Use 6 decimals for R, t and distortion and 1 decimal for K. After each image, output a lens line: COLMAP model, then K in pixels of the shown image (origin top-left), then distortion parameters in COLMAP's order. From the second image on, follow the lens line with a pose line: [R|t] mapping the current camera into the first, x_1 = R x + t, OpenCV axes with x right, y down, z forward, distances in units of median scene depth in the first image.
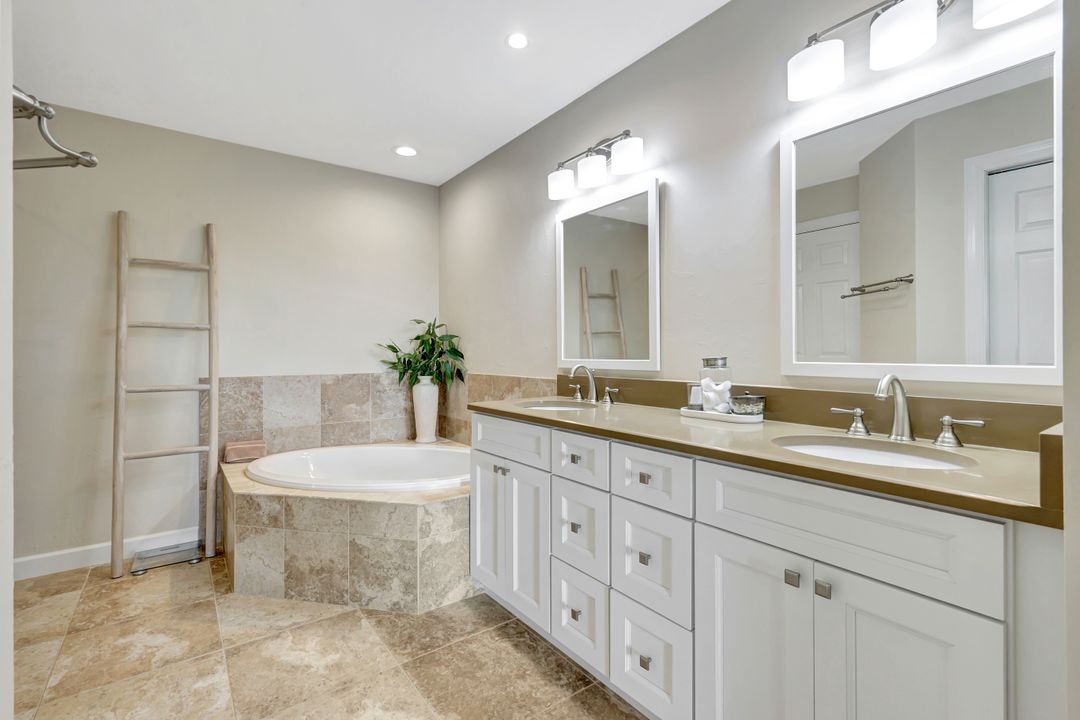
lens RADIAL K [[490.1, 0, 540.0], [0, 490.1, 360.0], [0, 0, 1]] dist [-0.001178, -0.000035]
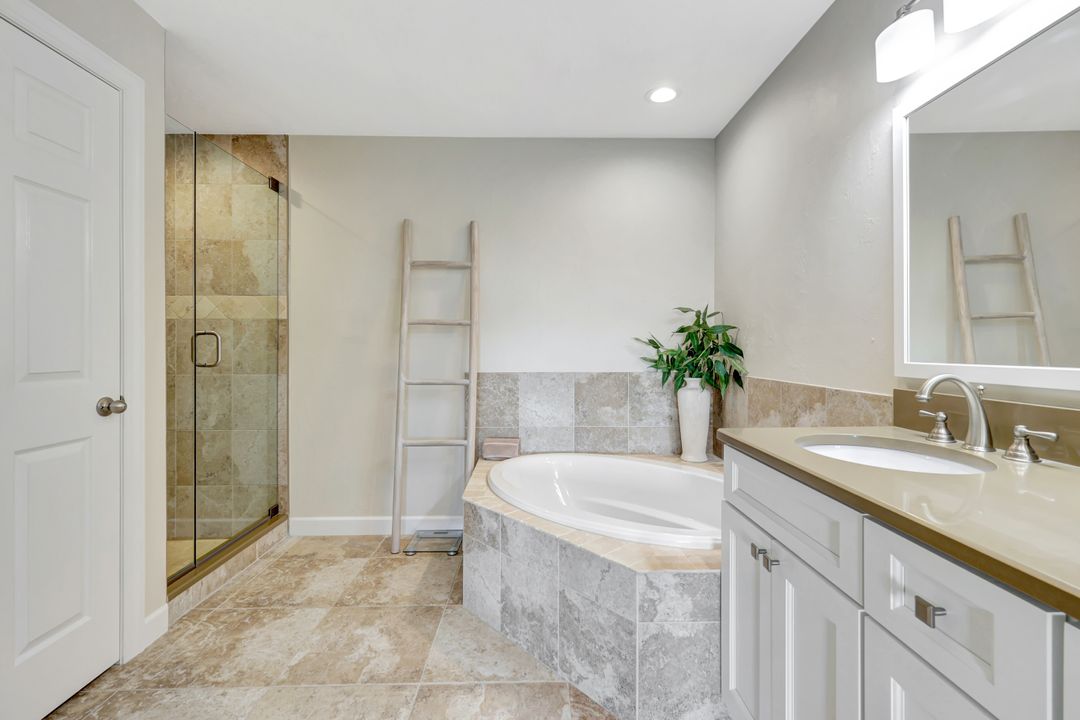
lens RADIAL K [[480.7, 0, 542.8], [0, 480.7, 351.1], [0, 0, 1]] dist [0.002728, 0.000379]
pose [[0.815548, 0.007027, -0.578647, 0.023765], [-0.010448, 0.999942, -0.002581, -0.007999], [0.578595, 0.008151, 0.815574, 0.280669]]
